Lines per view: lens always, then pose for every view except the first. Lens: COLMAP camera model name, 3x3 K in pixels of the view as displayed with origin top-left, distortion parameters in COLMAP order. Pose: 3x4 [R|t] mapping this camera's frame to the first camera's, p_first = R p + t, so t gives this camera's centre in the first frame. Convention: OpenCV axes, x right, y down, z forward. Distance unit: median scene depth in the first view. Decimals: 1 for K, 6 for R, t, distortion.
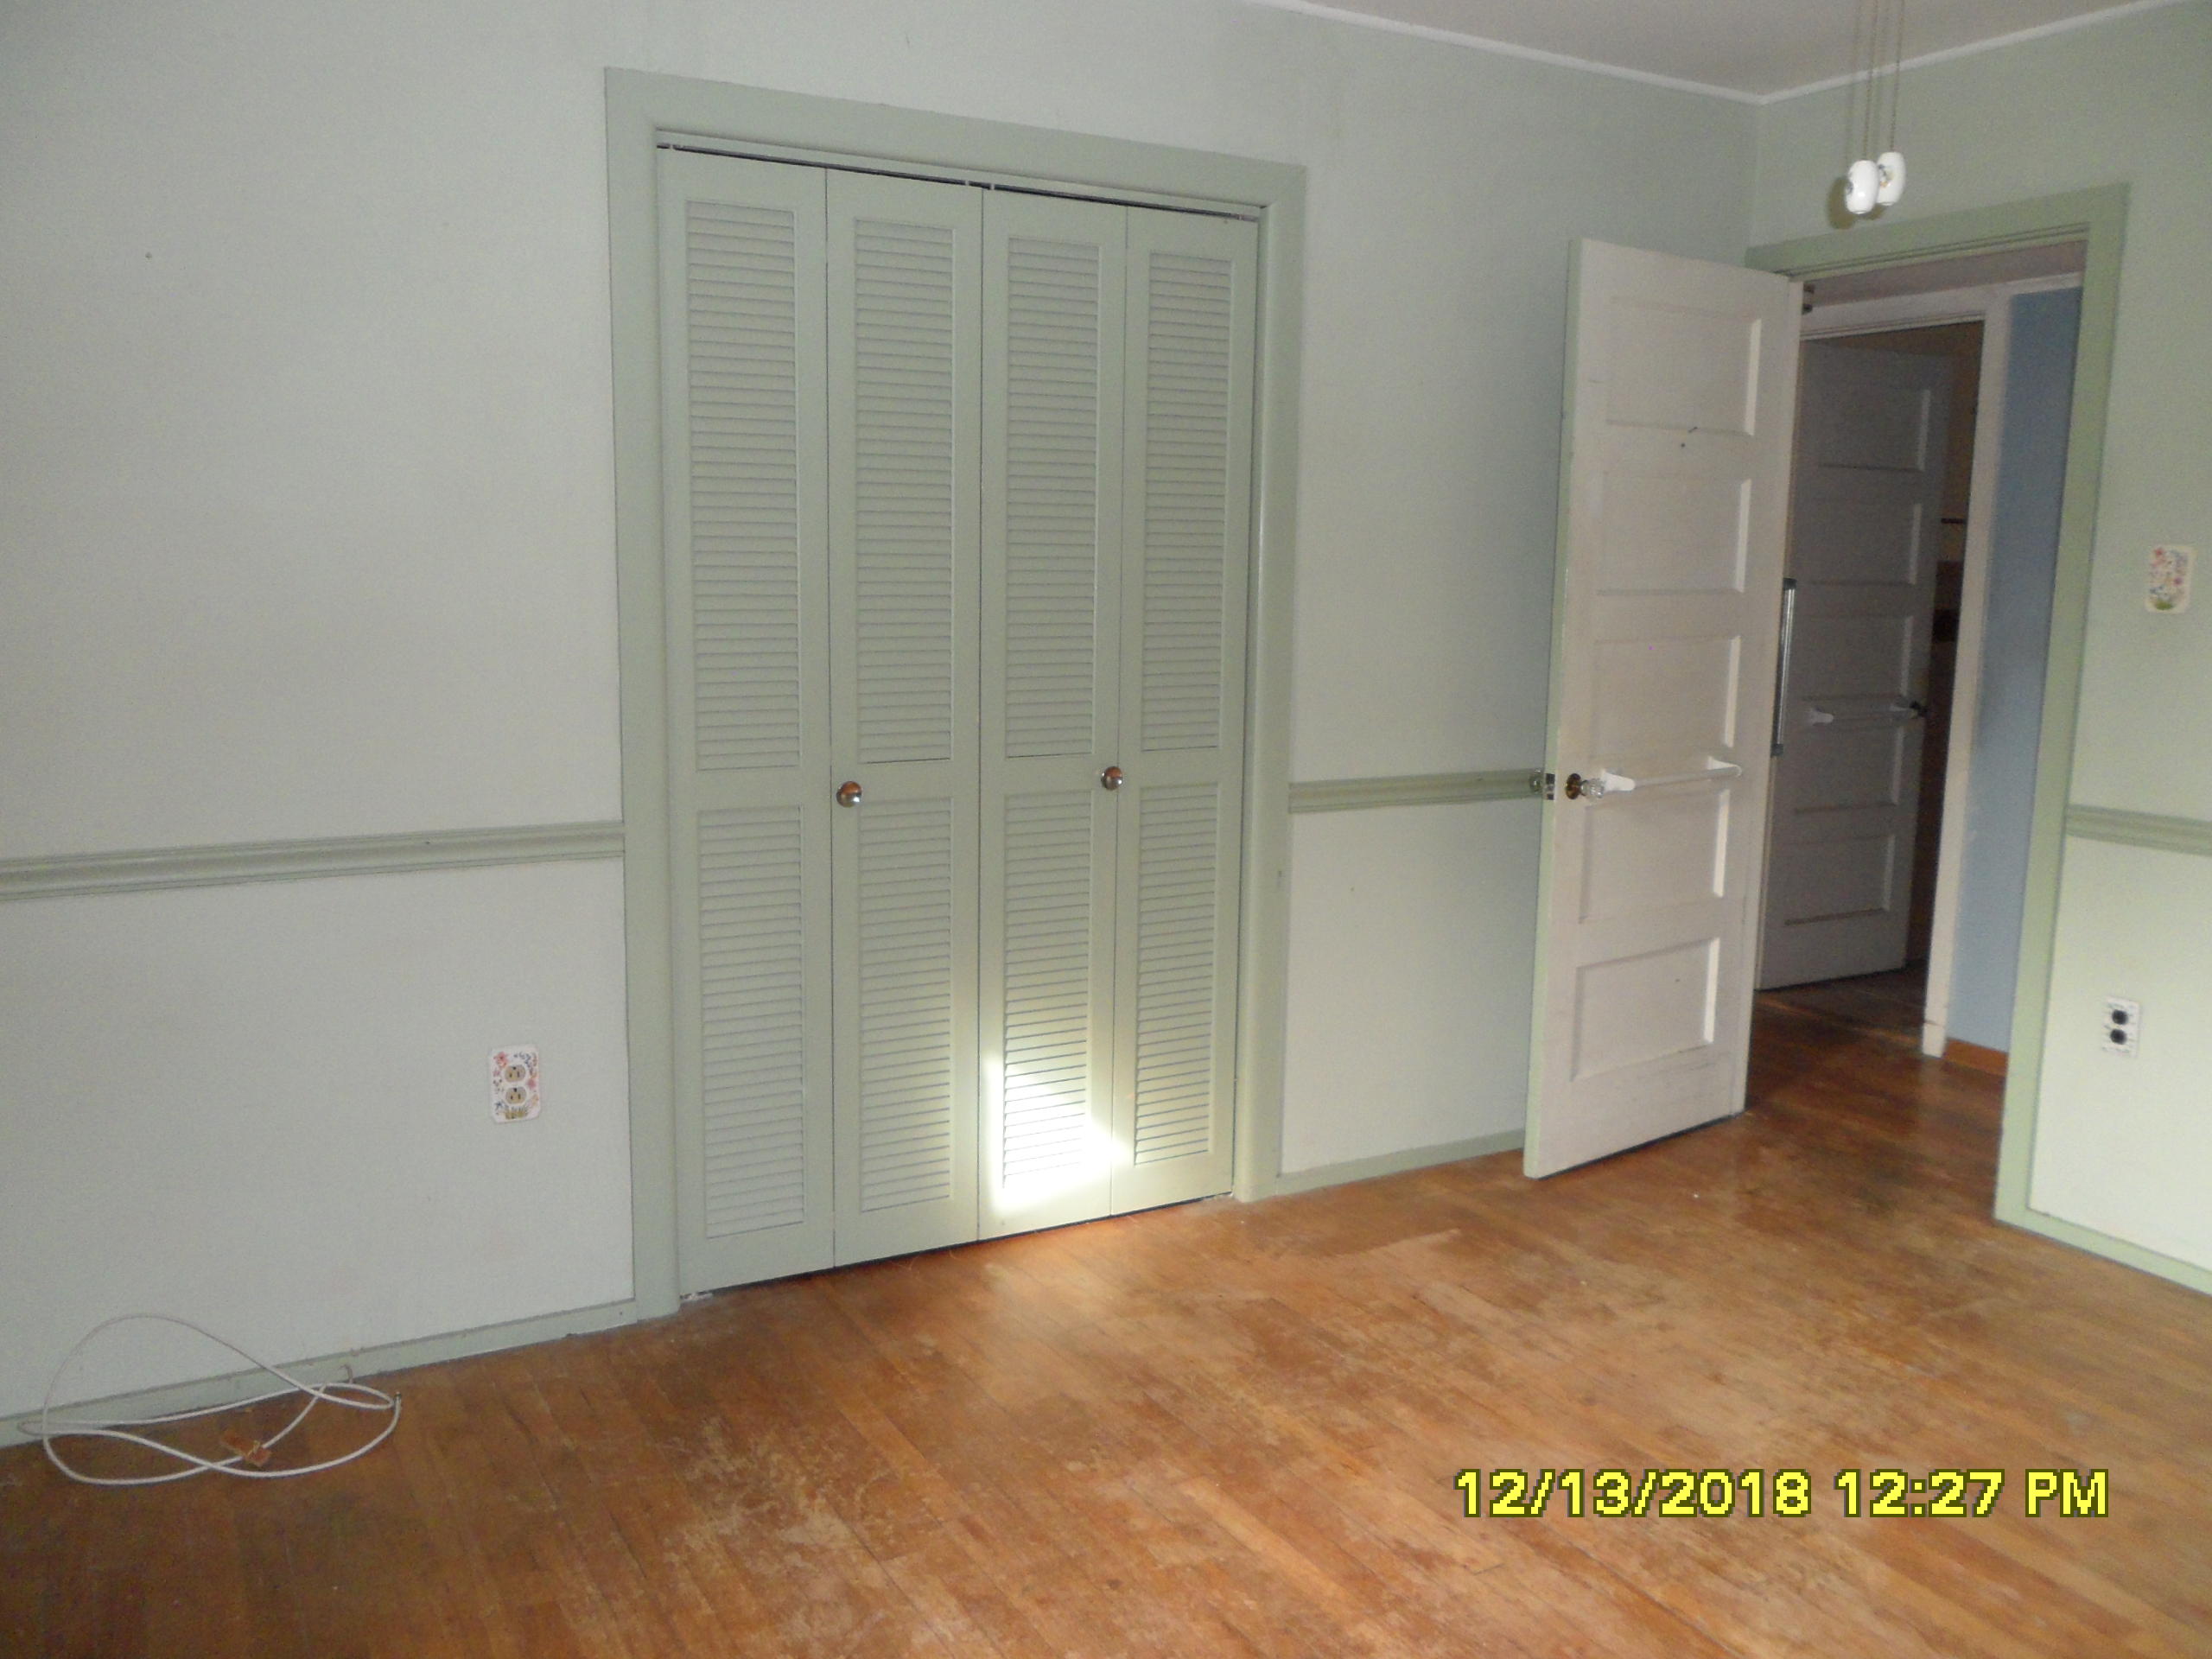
lens RADIAL K [[1781.4, 0, 1103.6], [0, 1781.4, 825.1], [0, 0, 1]] dist [-0.044555, 0.034452]
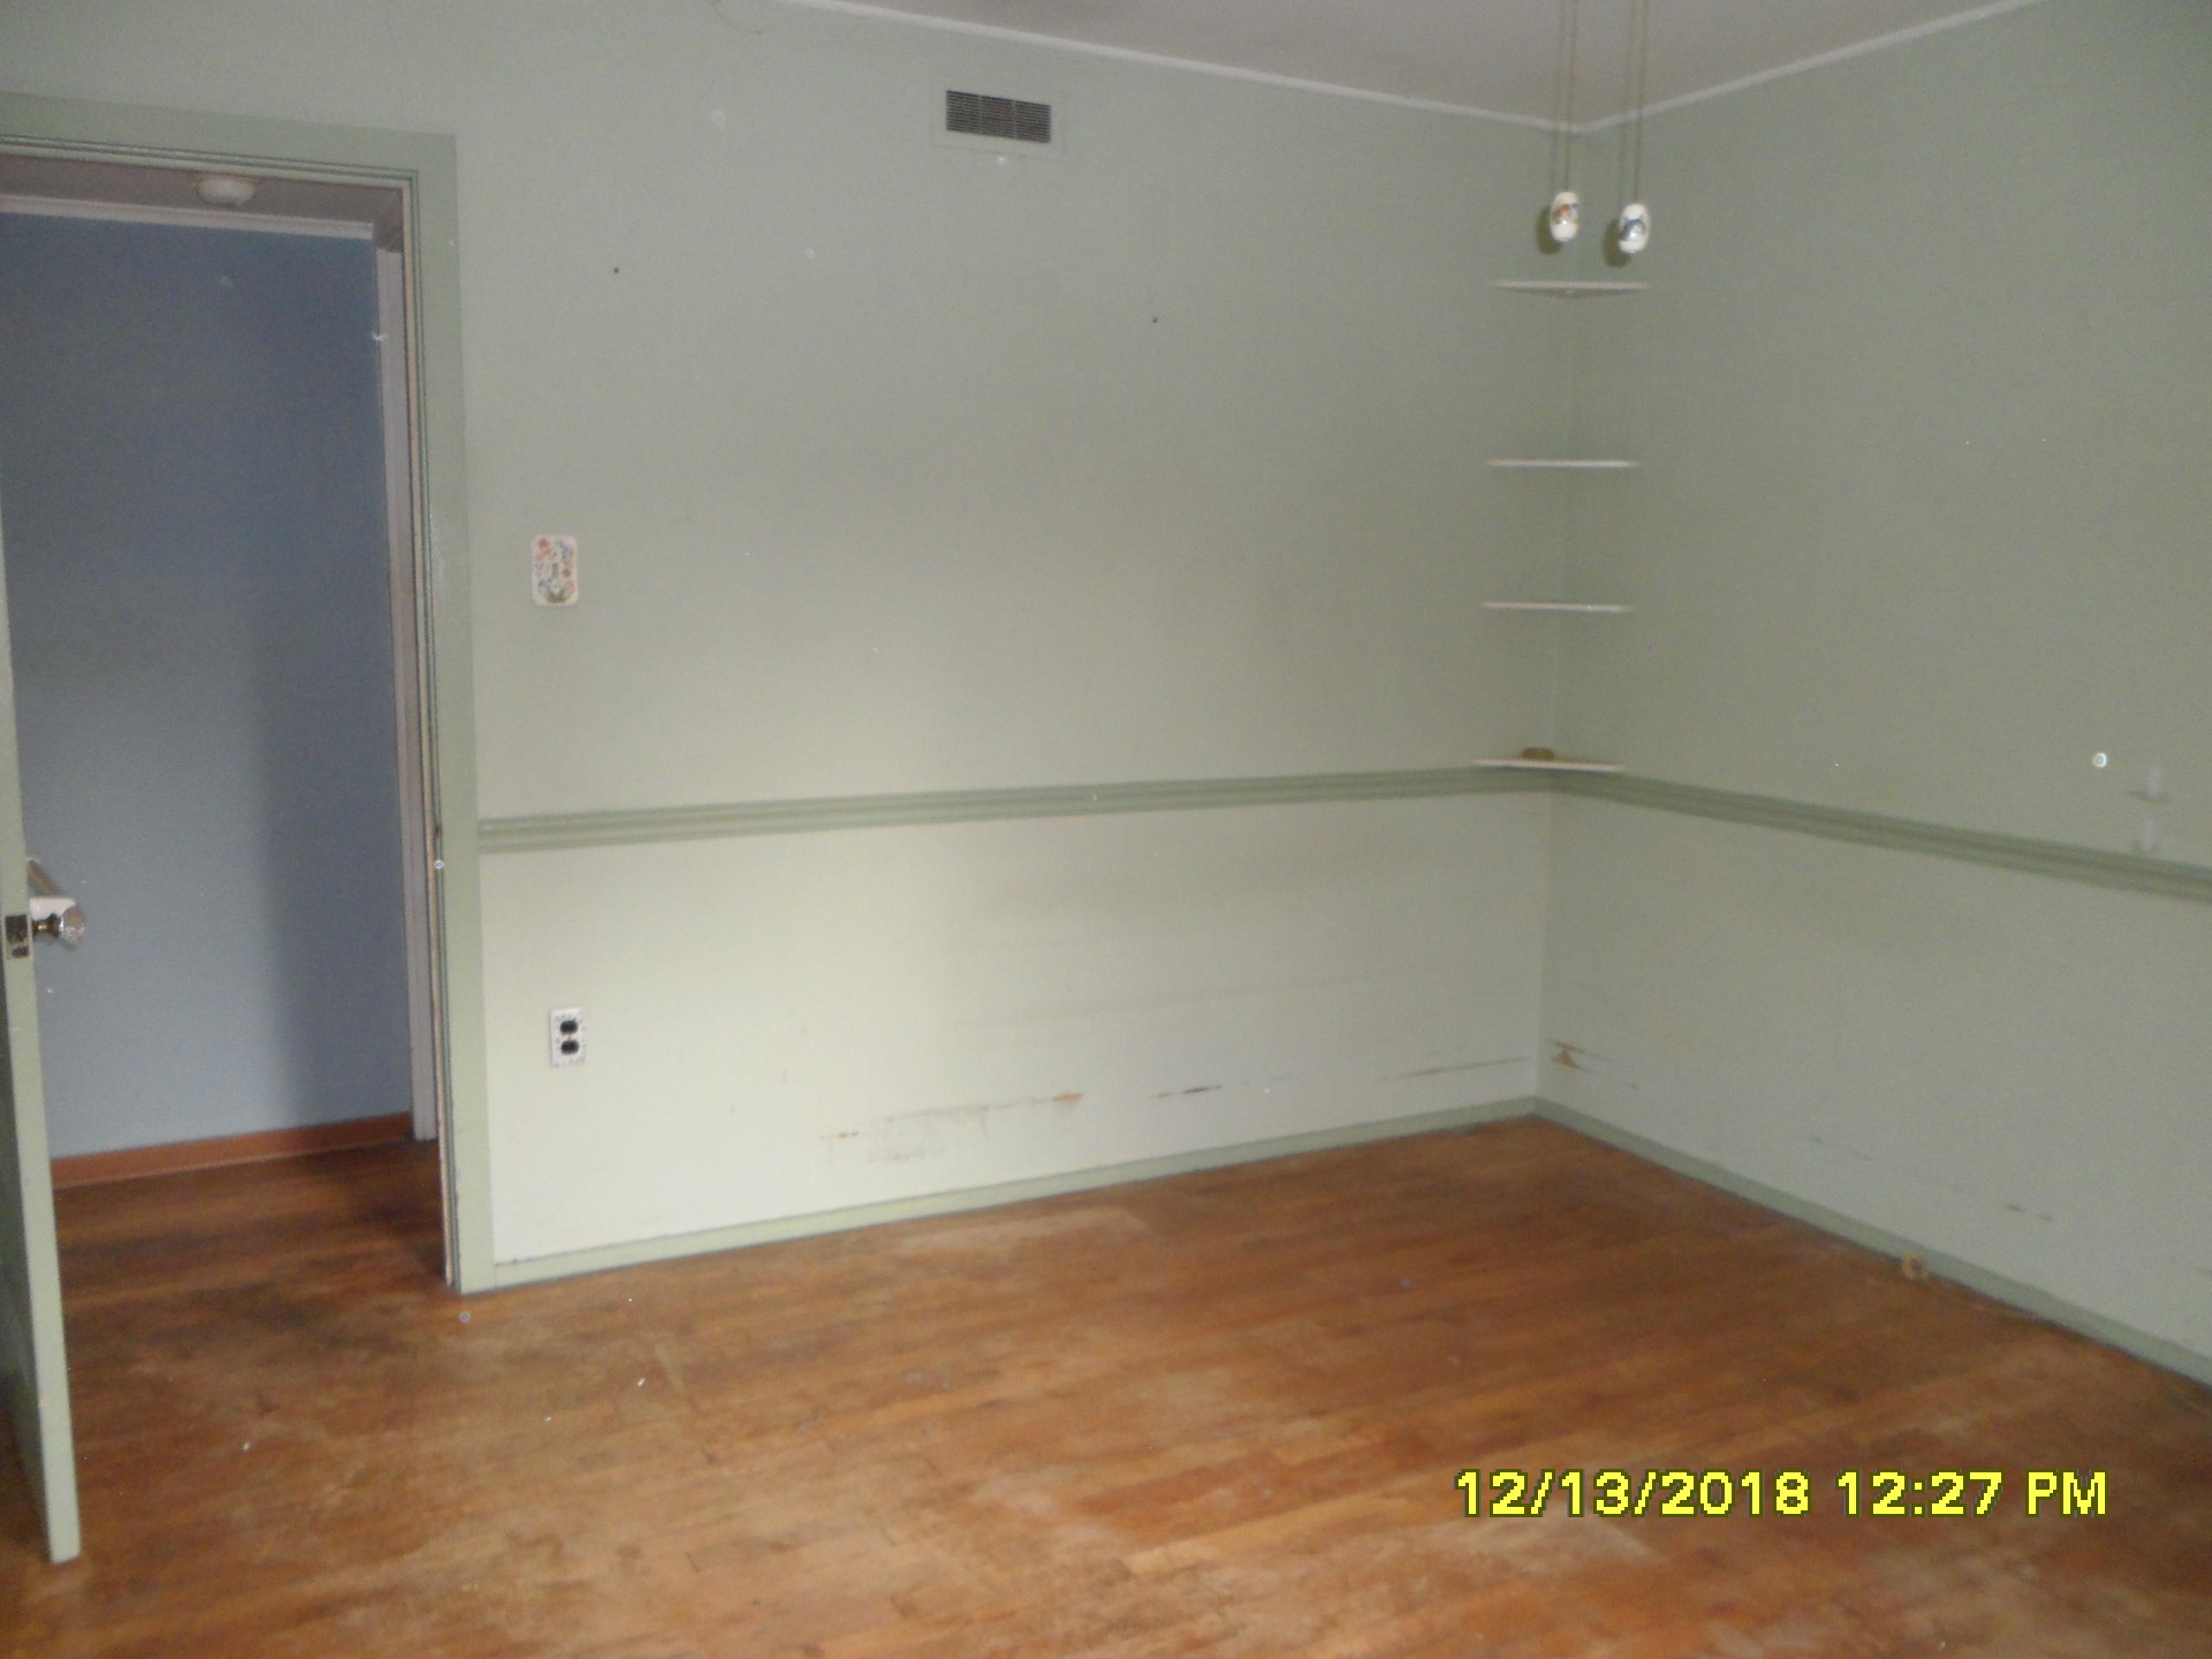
lens RADIAL K [[1781.4, 0, 1107.4], [0, 1781.4, 821.2], [0, 0, 1]] dist [-0.044555, 0.034452]
pose [[0.024553, -0.156360, 0.987395, -0.368479], [0.141999, 0.978224, 0.151376, -0.110040], [-0.989562, 0.136492, 0.046221, 0.676941]]
